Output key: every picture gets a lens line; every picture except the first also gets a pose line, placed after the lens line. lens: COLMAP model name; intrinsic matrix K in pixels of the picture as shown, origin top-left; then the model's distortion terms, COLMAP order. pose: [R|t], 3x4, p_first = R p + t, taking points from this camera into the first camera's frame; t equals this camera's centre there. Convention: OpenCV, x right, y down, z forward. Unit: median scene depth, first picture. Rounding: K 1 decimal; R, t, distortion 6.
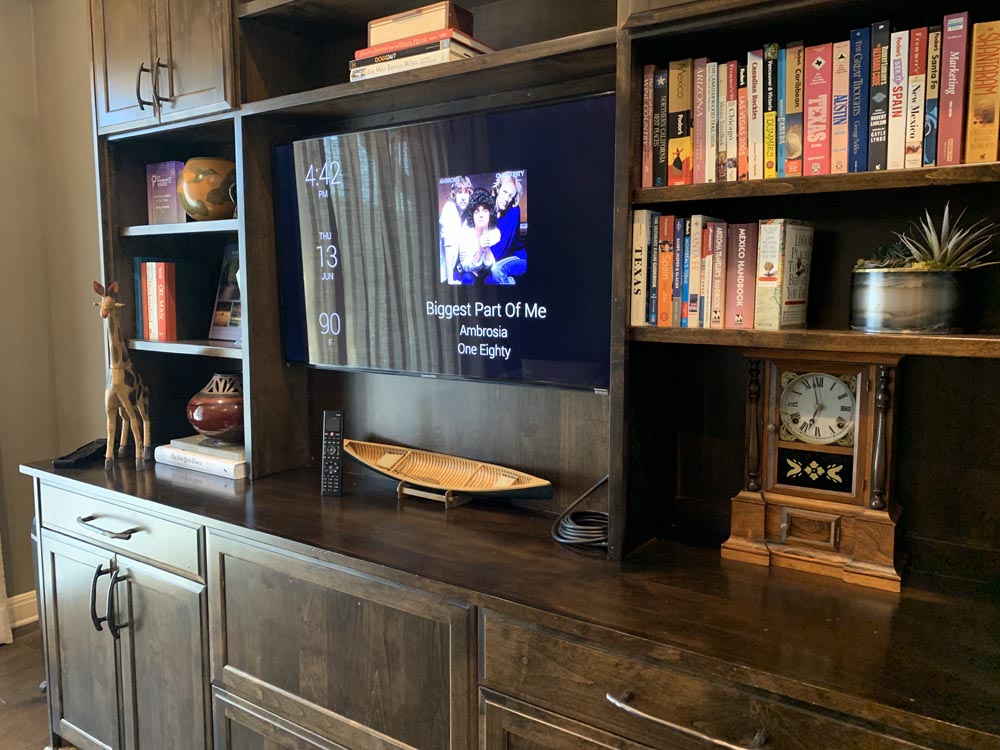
lens RADIAL K [[757.8, 0, 501.3], [0, 757.8, 356.3], [0, 0, 1]] dist [-0.014604, -0.003151]
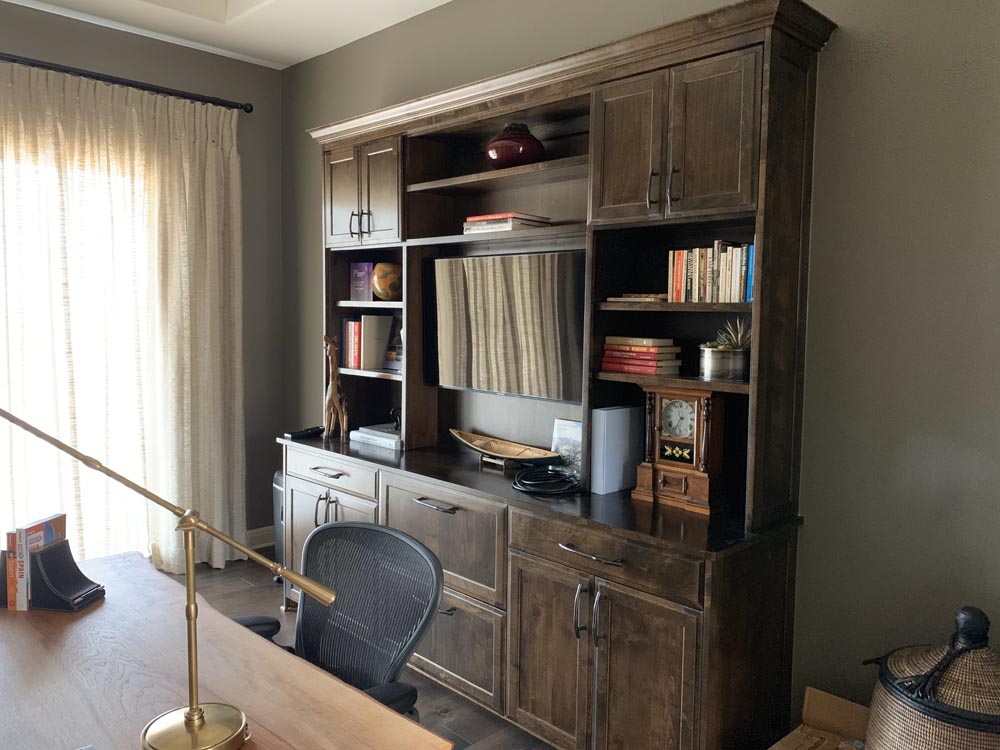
lens RADIAL K [[763.5, 0, 500.0], [0, 763.5, 375.0], [0, 0, 1]] dist [0.007337, -0.000345]
pose [[0.980355, 0.035078, -0.194096, 0.219692], [-0.036670, 0.999317, -0.004612, -0.011001], [0.193802, 0.011638, 0.980972, -0.681647]]
